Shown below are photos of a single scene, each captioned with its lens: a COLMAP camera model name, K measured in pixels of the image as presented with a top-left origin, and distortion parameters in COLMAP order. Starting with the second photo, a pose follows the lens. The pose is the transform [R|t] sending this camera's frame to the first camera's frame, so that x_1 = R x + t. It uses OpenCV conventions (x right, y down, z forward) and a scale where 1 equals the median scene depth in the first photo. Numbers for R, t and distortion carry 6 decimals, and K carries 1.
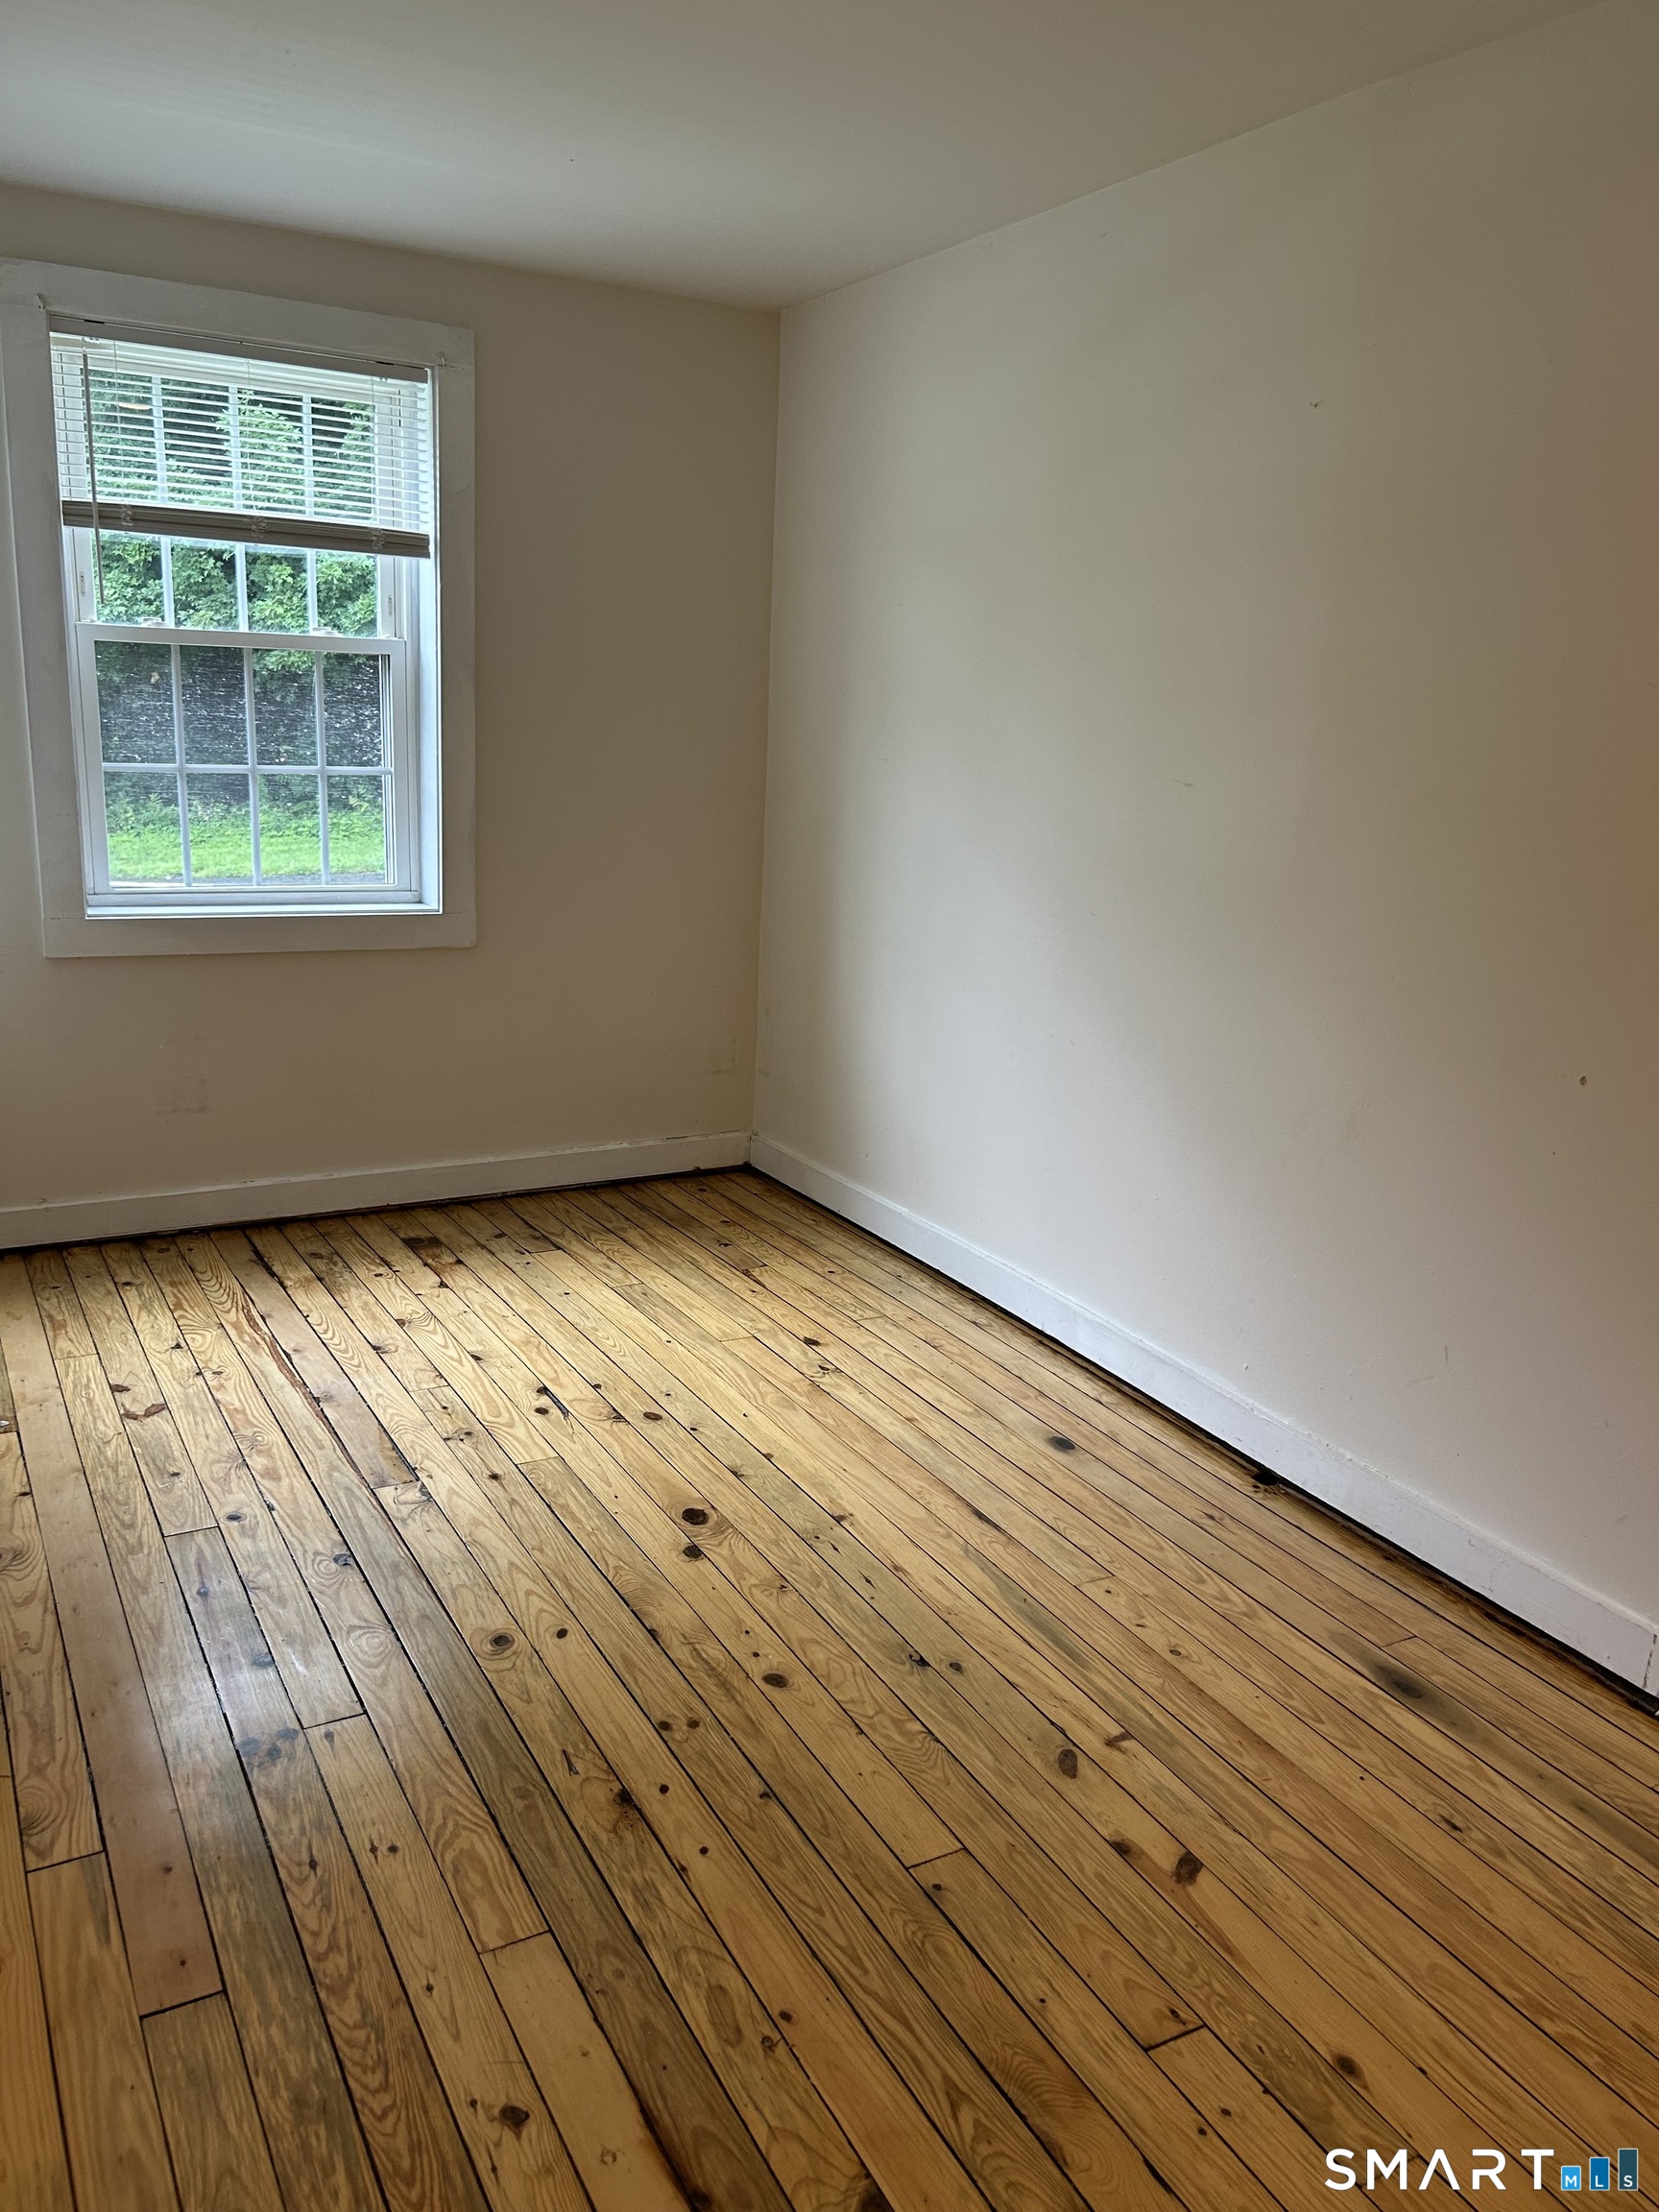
lens RADIAL K [[1652.2, 0, 809.0], [0, 1652.2, 1139.1], [0, 0, 1]] dist [0.070896, -0.098179]
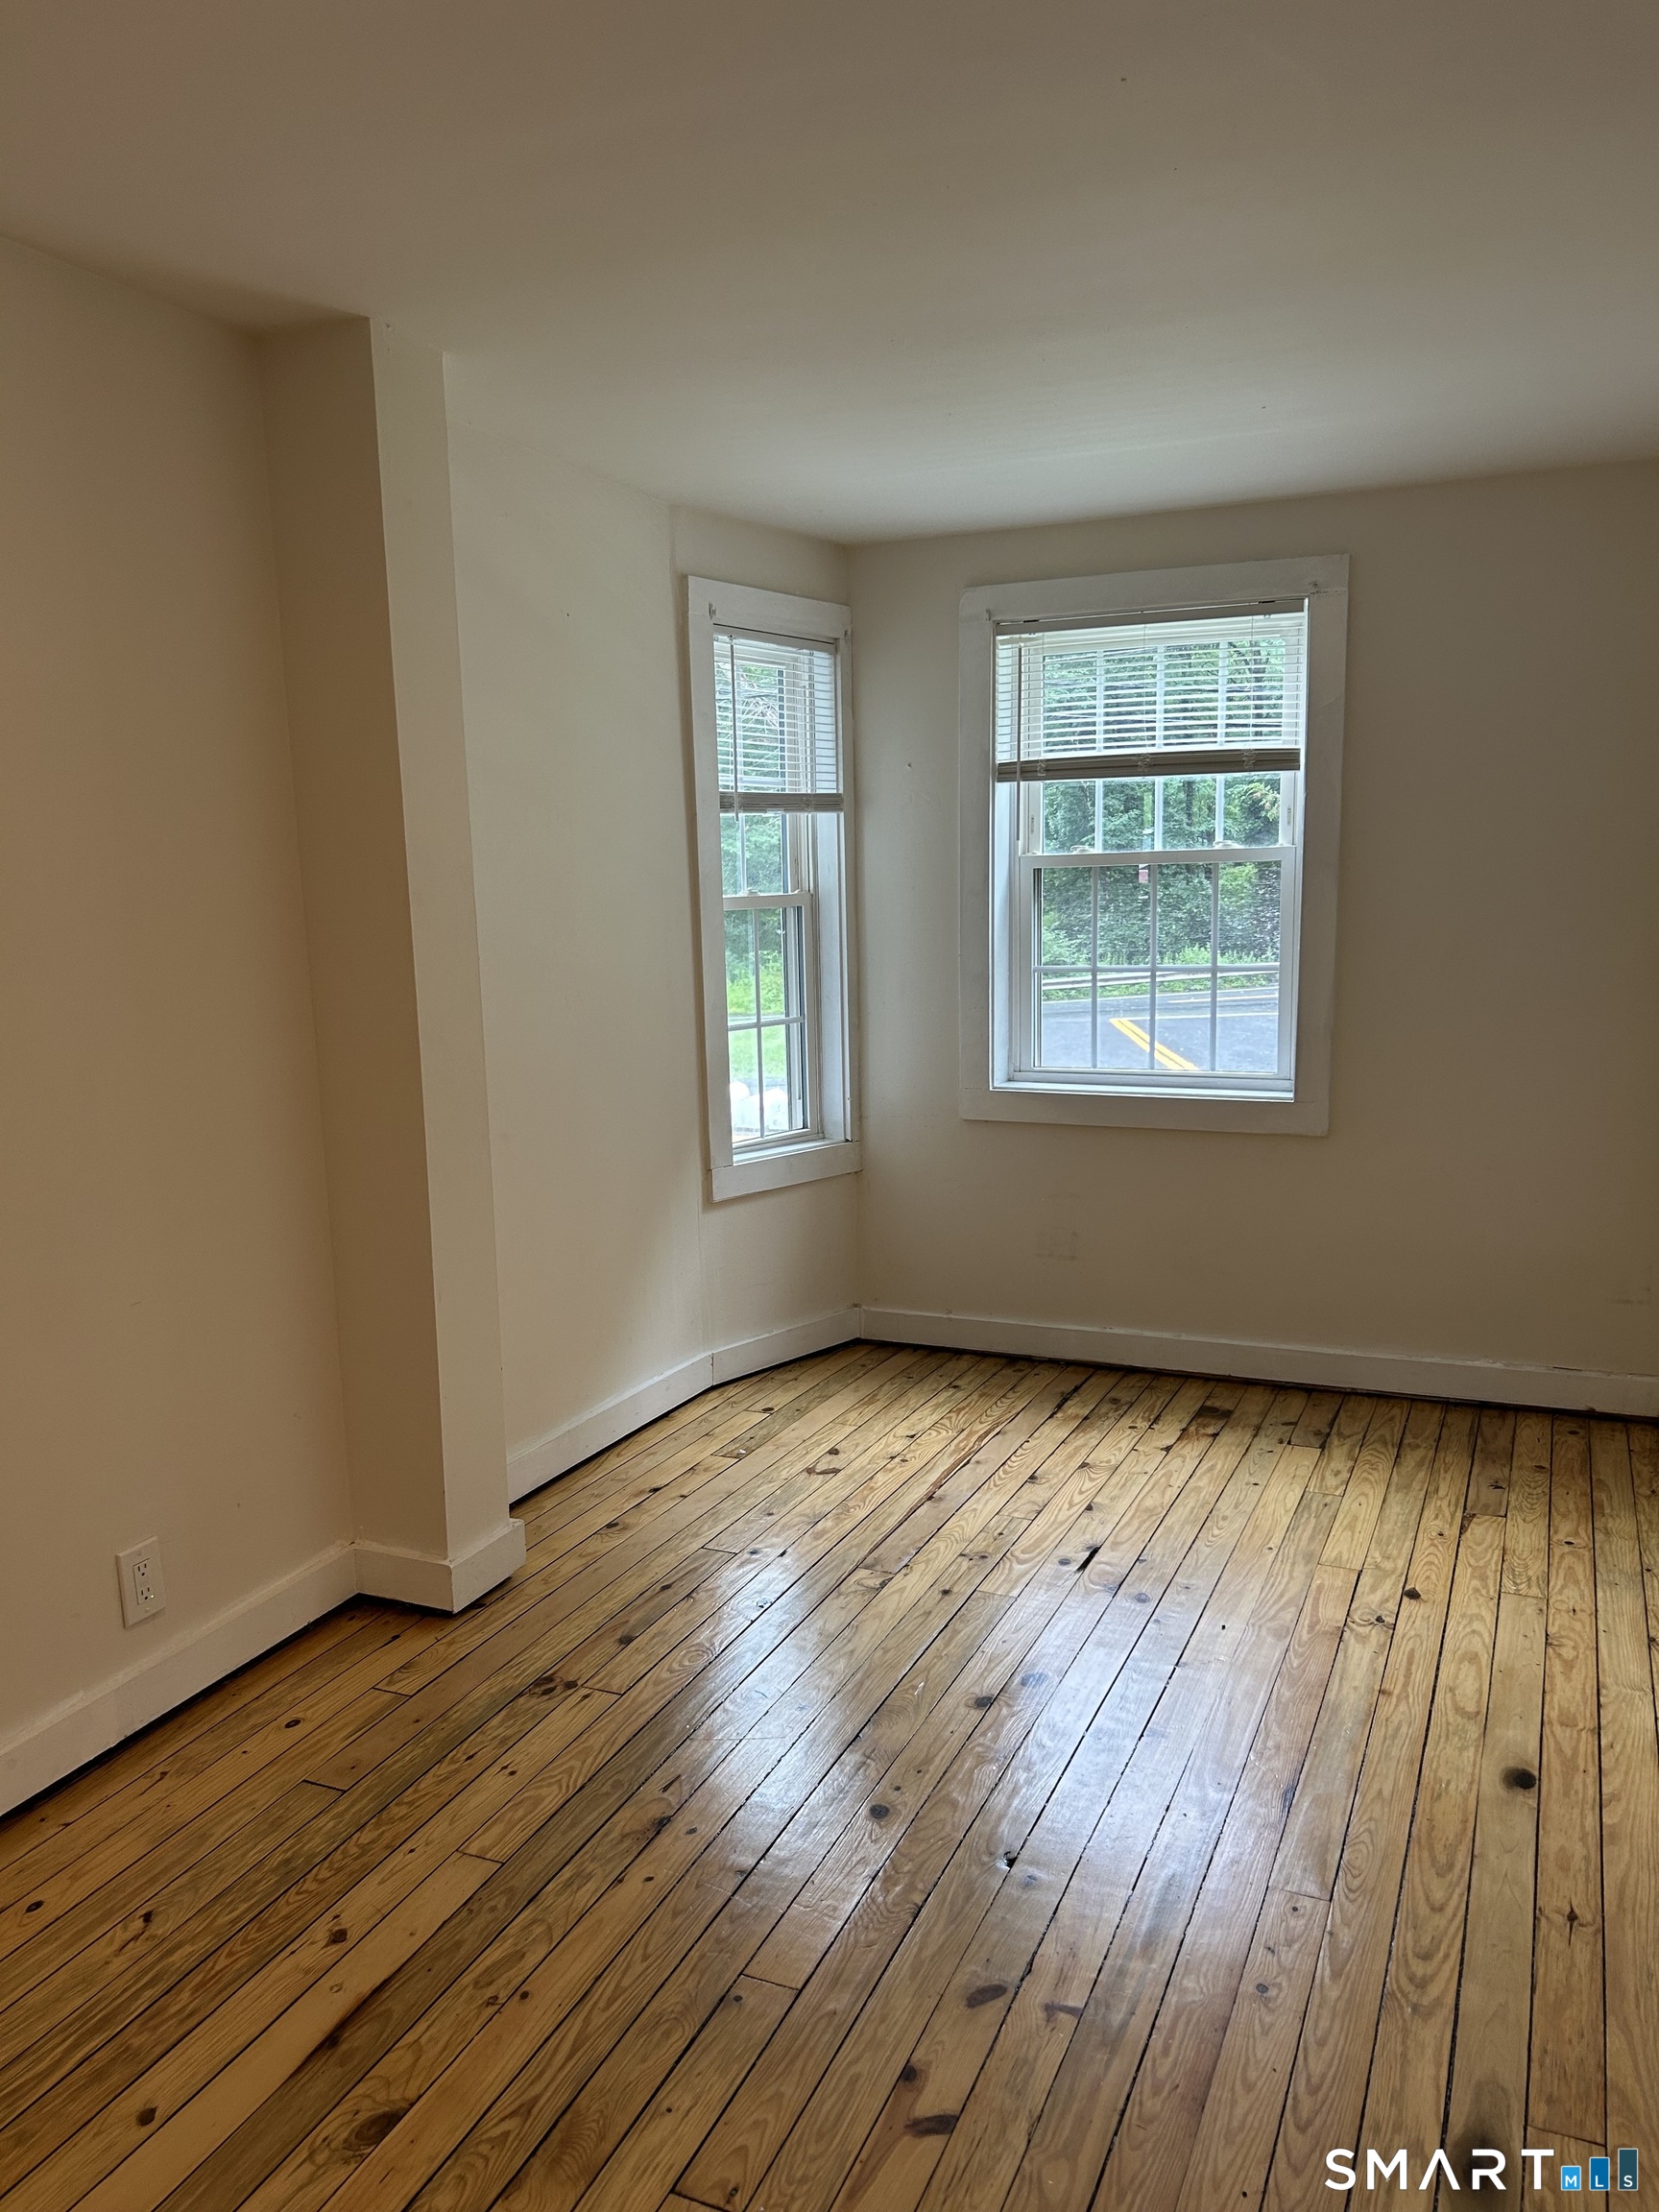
lens RADIAL K [[1652.2, 0, 809.0], [0, 1652.2, 1139.1], [0, 0, 1]] dist [0.070896, -0.098179]
pose [[0.604111, 0.071726, -0.793665, 0.476985], [-0.163393, 0.985931, -0.035267, -0.031539], [0.779969, 0.150984, 0.607332, 0.162706]]
